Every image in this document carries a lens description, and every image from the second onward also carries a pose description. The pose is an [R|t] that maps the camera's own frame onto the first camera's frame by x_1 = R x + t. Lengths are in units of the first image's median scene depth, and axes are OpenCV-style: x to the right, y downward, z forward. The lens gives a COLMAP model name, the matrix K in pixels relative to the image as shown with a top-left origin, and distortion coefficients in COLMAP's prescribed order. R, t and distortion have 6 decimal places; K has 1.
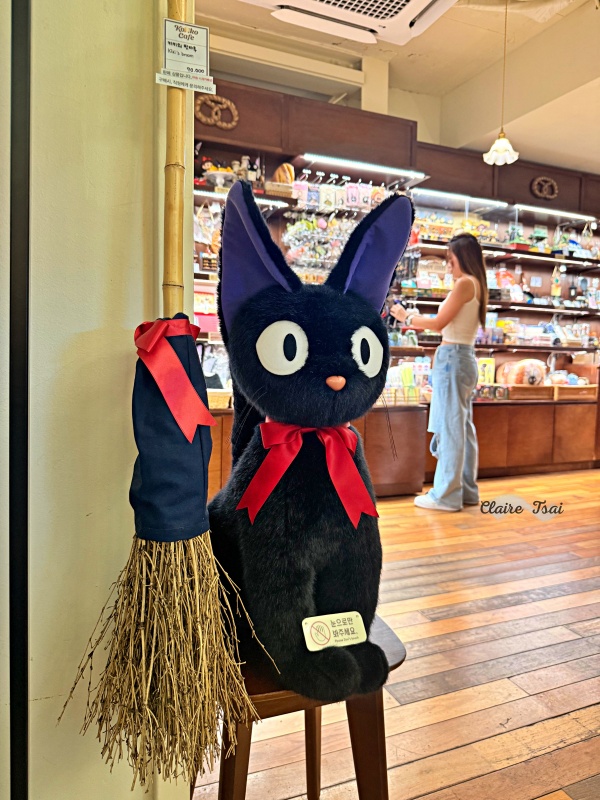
lens RADIAL K [[574.1, 0, 300.0], [0, 574.1, 400.0], [0, 0, 1]] dist [0.148910, -0.317015]
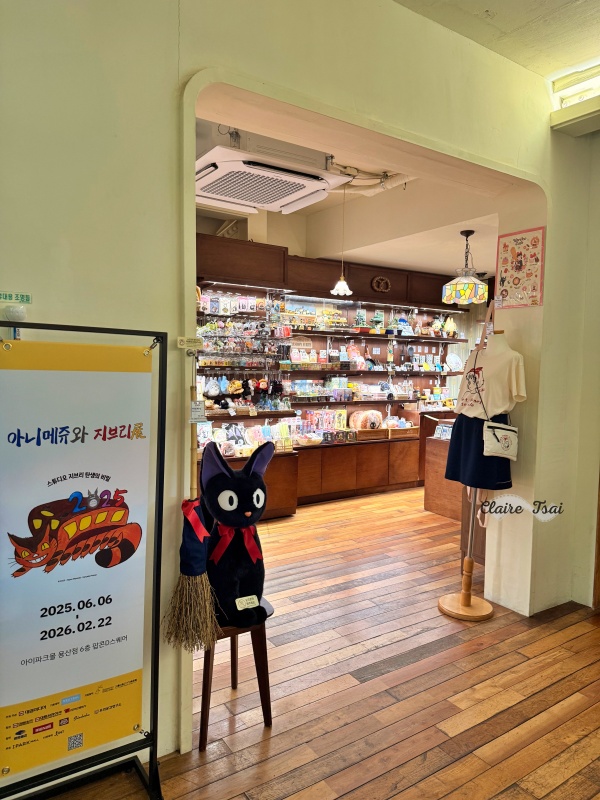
lens RADIAL K [[574.1, 0, 300.0], [0, 574.1, 400.0], [0, 0, 1]] dist [0.148910, -0.317015]
pose [[0.980410, -0.010650, 0.196682, -0.046871], [0.010438, 0.999943, 0.002114, -0.115915], [-0.196693, -0.000019, 0.980465, -0.358793]]
